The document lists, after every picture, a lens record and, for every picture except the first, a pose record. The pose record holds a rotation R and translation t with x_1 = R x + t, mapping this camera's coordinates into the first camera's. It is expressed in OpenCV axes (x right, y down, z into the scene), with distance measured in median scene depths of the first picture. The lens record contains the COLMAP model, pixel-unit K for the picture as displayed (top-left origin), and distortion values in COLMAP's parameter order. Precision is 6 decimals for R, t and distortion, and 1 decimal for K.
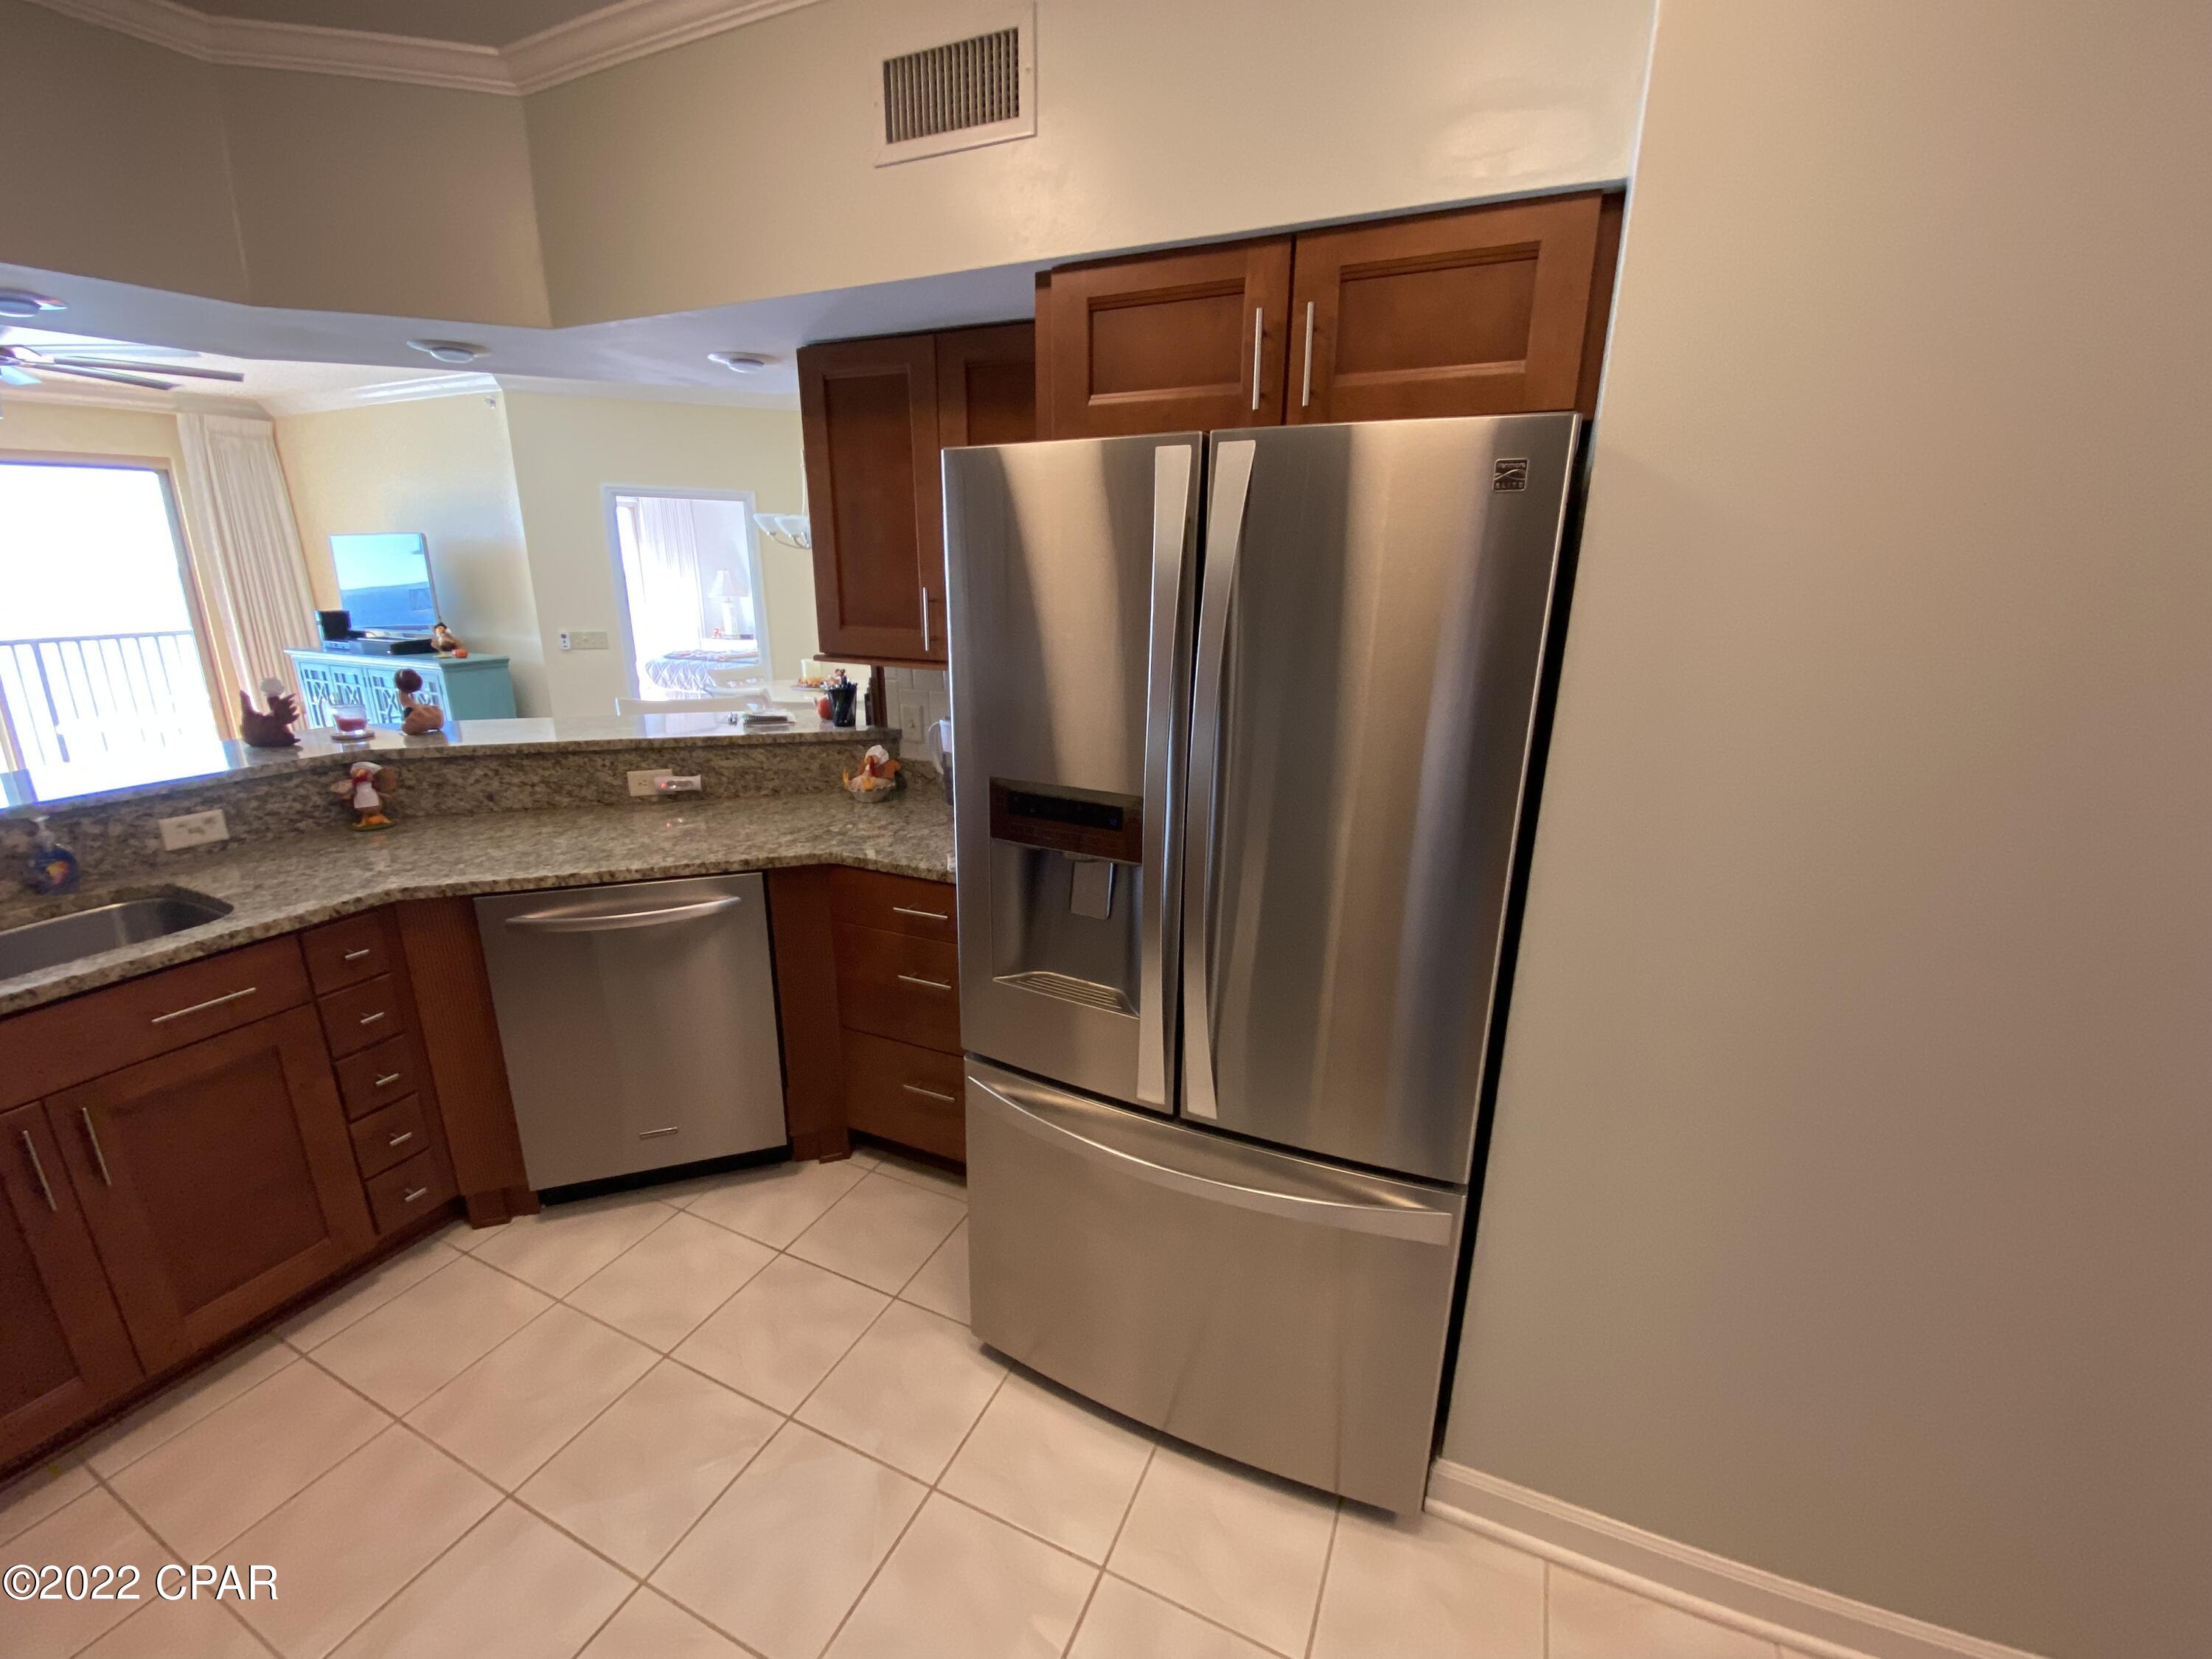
lens RADIAL K [[891.9, 0, 1088.5], [0, 891.9, 839.1], [0, 0, 1]] dist [0.026046, -0.022254]
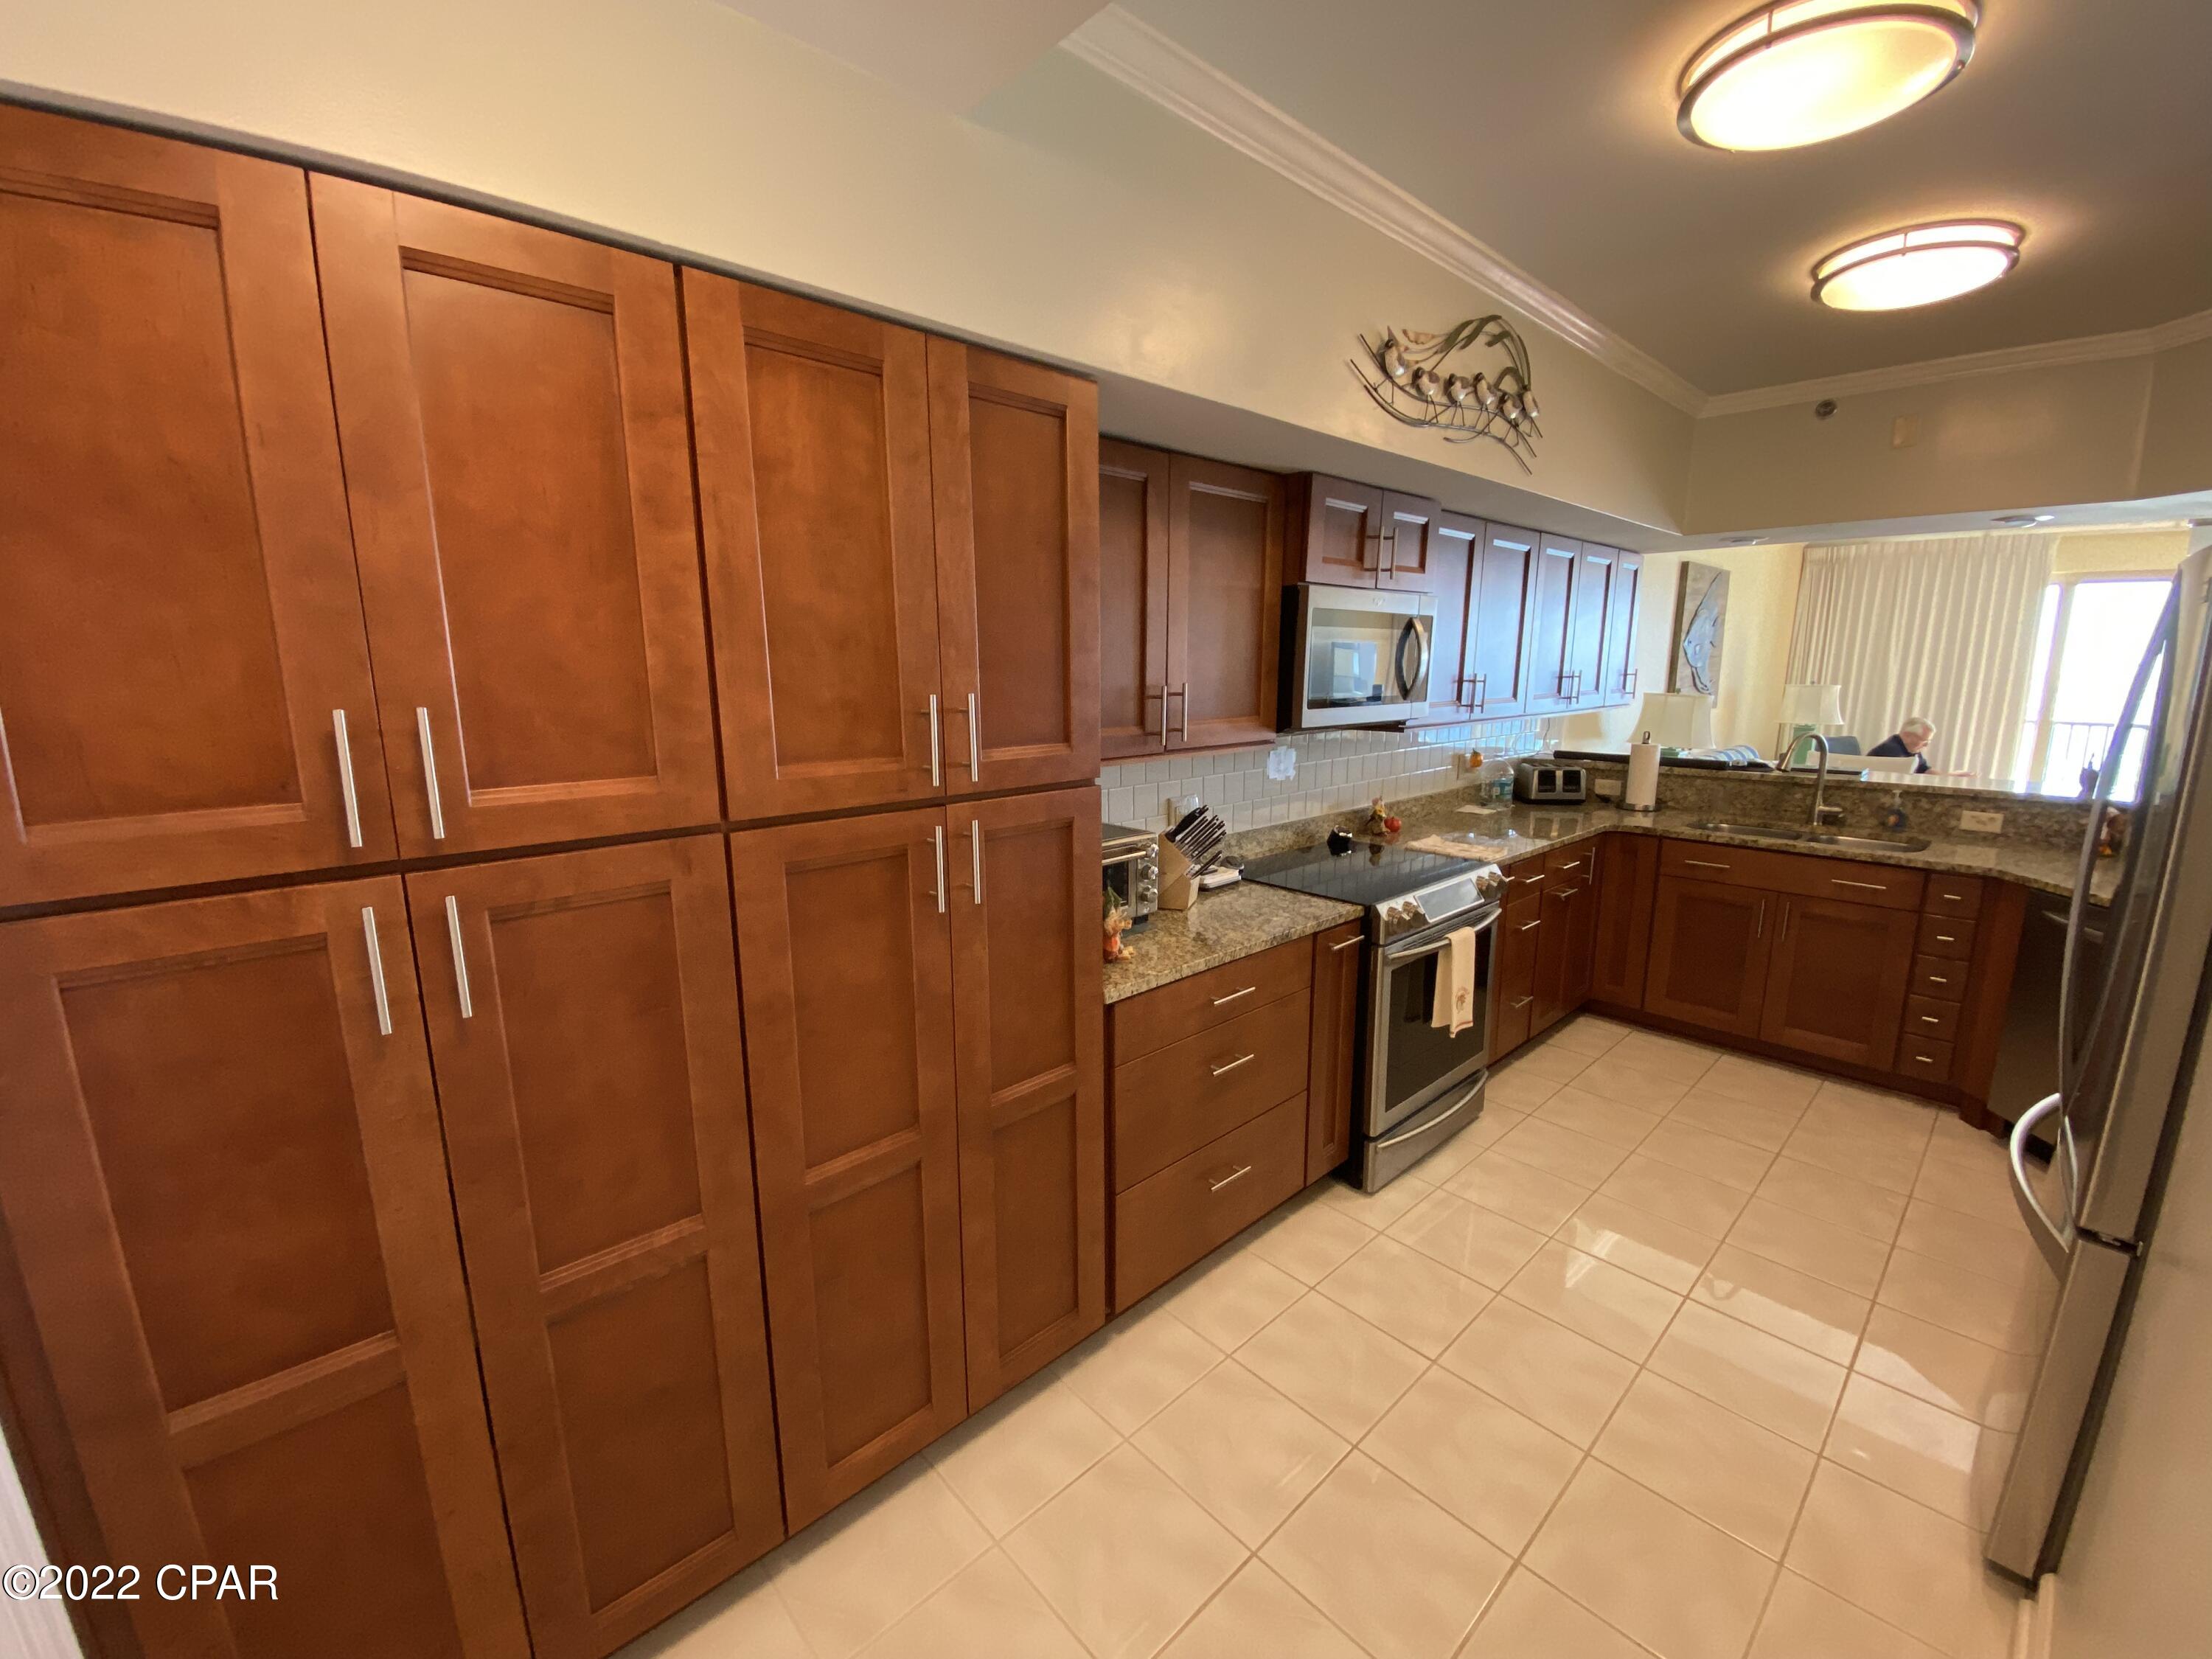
lens RADIAL K [[906.1, 0, 1106.0], [0, 906.1, 829.5], [0, 0, 1]] dist [-0.001510, -0.017082]
pose [[-0.366199, 0.159939, -0.916688, 1.077372], [-0.257026, 0.929409, 0.264835, -0.017541], [0.894335, 0.332595, -0.299240, 0.062618]]
